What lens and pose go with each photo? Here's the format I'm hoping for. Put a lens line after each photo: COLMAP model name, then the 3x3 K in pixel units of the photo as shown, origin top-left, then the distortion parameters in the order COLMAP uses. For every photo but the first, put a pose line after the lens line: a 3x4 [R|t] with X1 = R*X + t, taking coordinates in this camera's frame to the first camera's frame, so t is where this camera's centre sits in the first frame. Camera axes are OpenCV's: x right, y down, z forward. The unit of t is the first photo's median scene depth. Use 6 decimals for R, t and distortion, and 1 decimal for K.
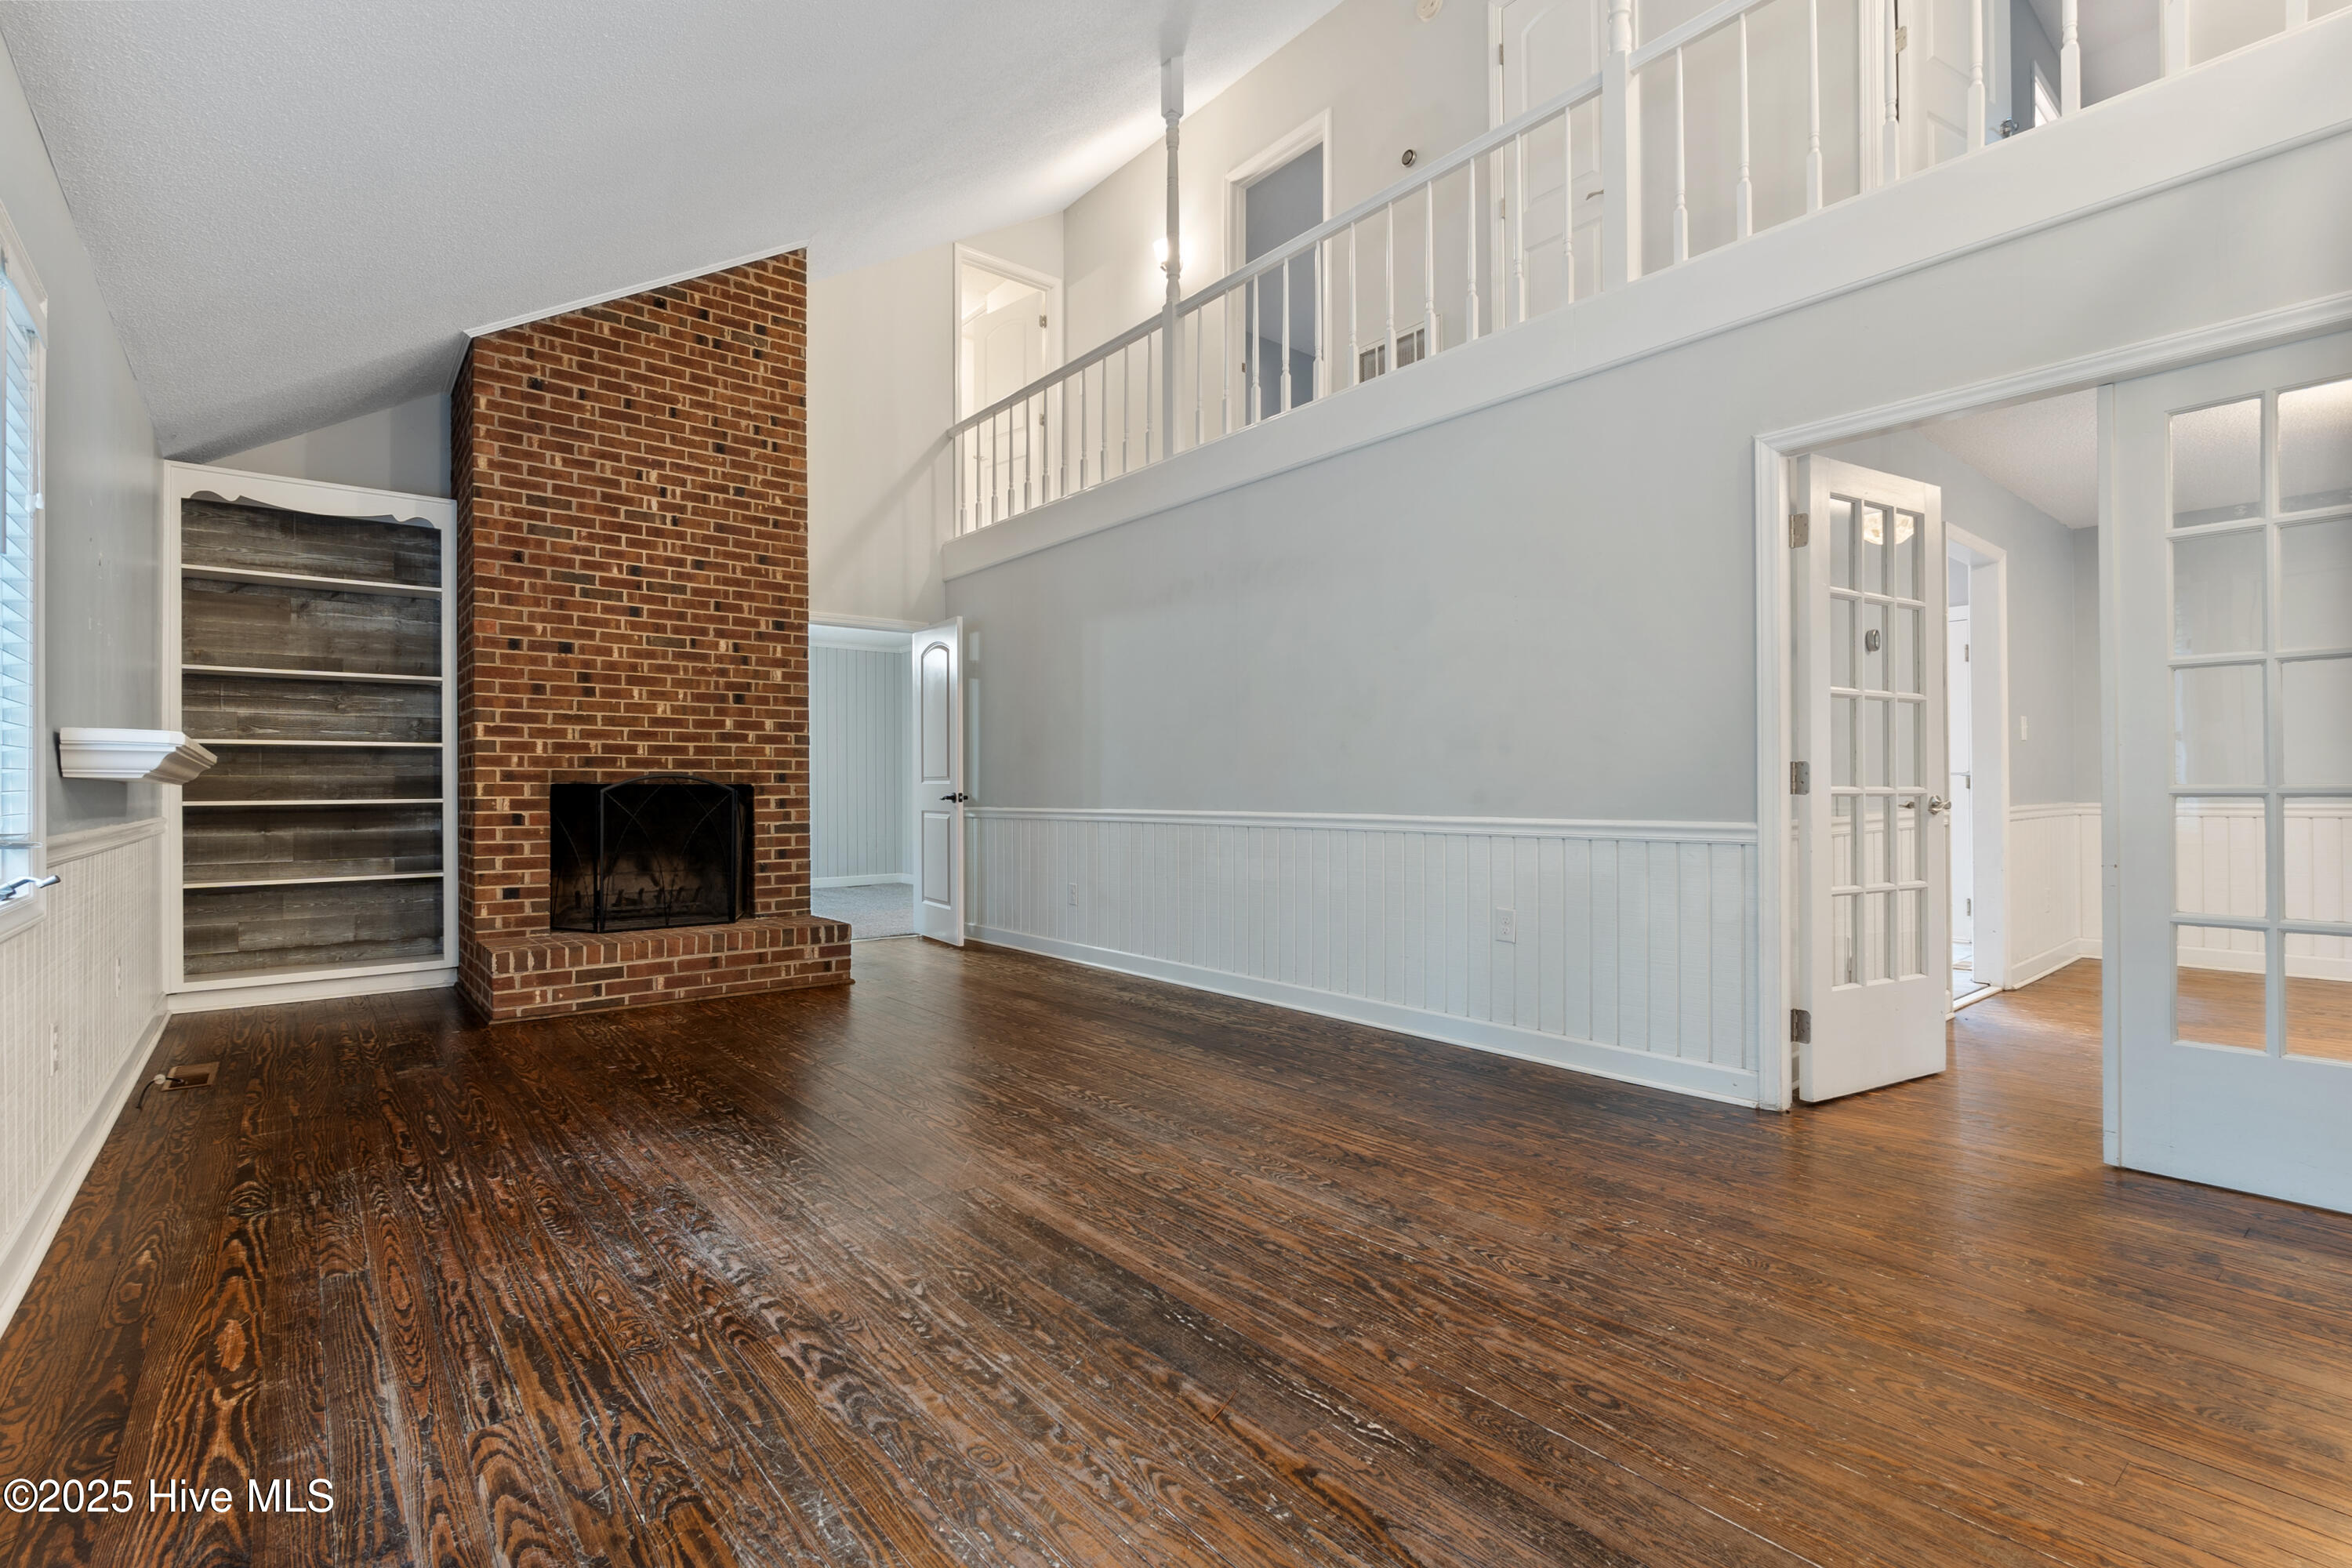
lens RADIAL K [[1080.8, 0, 1177.4], [0, 1080.8, 786.4], [0, 0, 1]] dist [-0.001930, 0.000086]
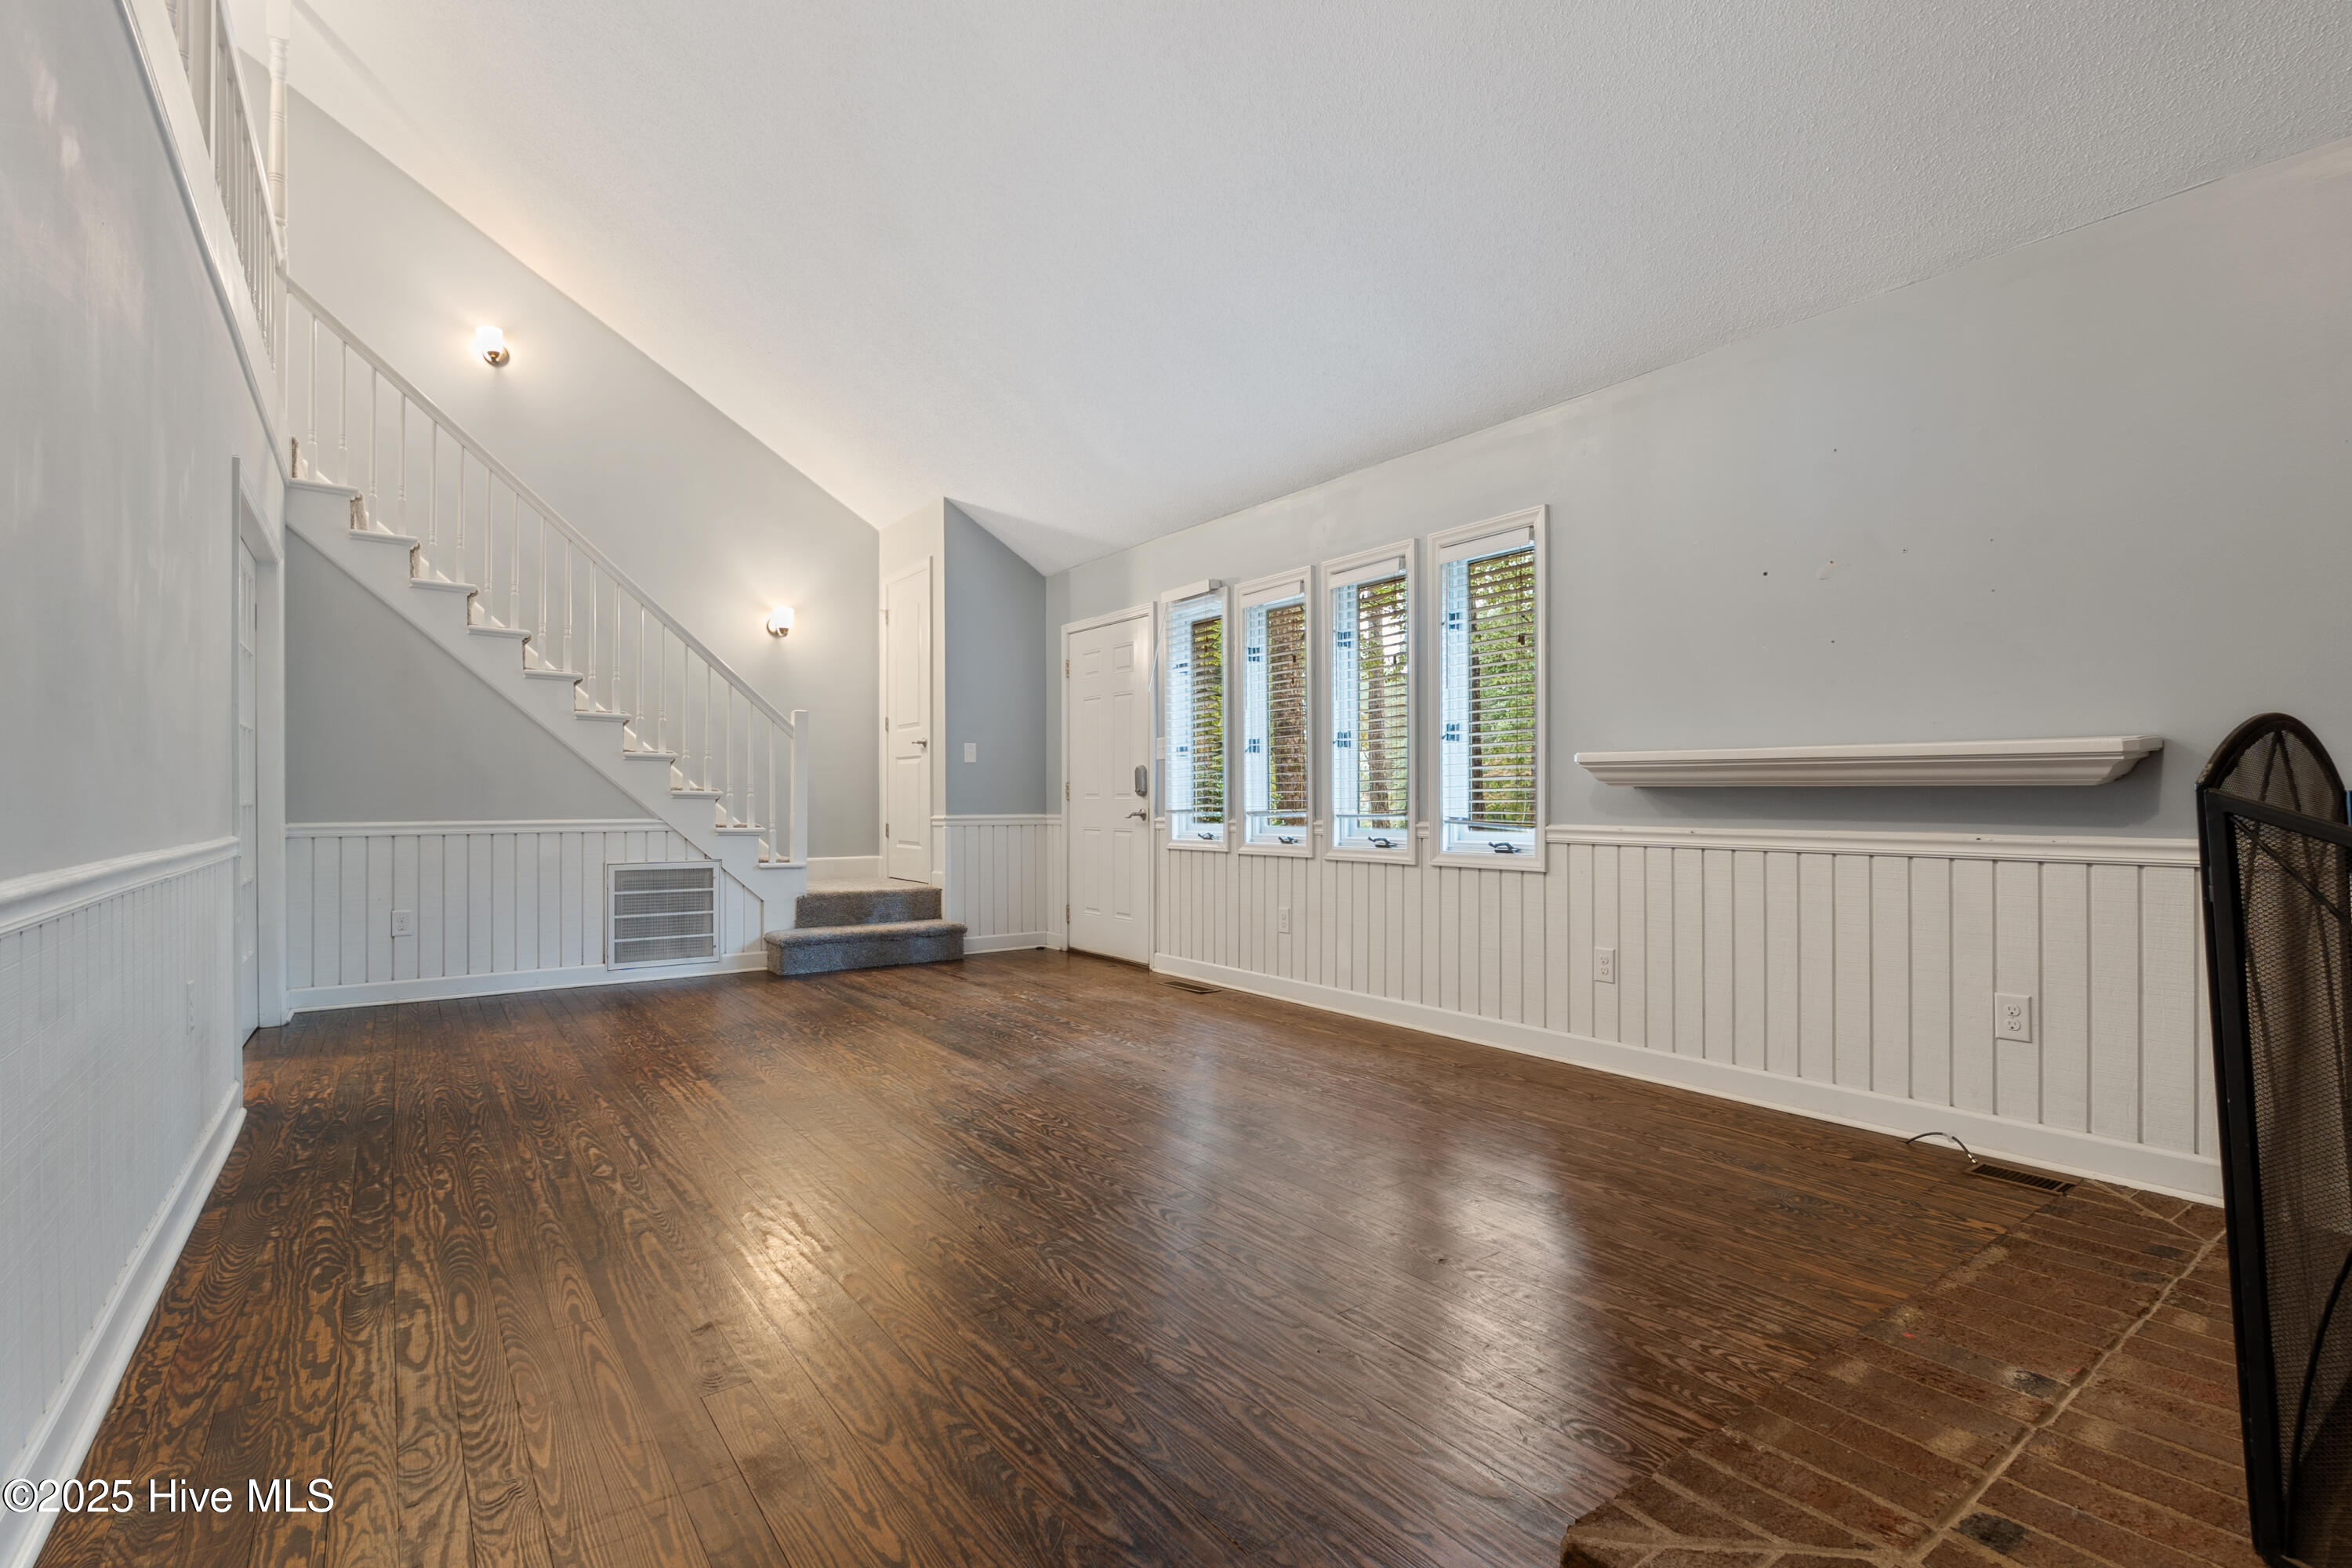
lens RADIAL K [[1080.8, 0, 1175.5], [0, 1080.8, 789.3], [0, 0, 1]] dist [-0.001930, 0.000086]
pose [[-0.998190, 0.005599, 0.059879, -0.486298], [0.004785, 0.999894, -0.013723, 0.011499], [-0.059949, -0.013412, -0.998111, 2.336687]]
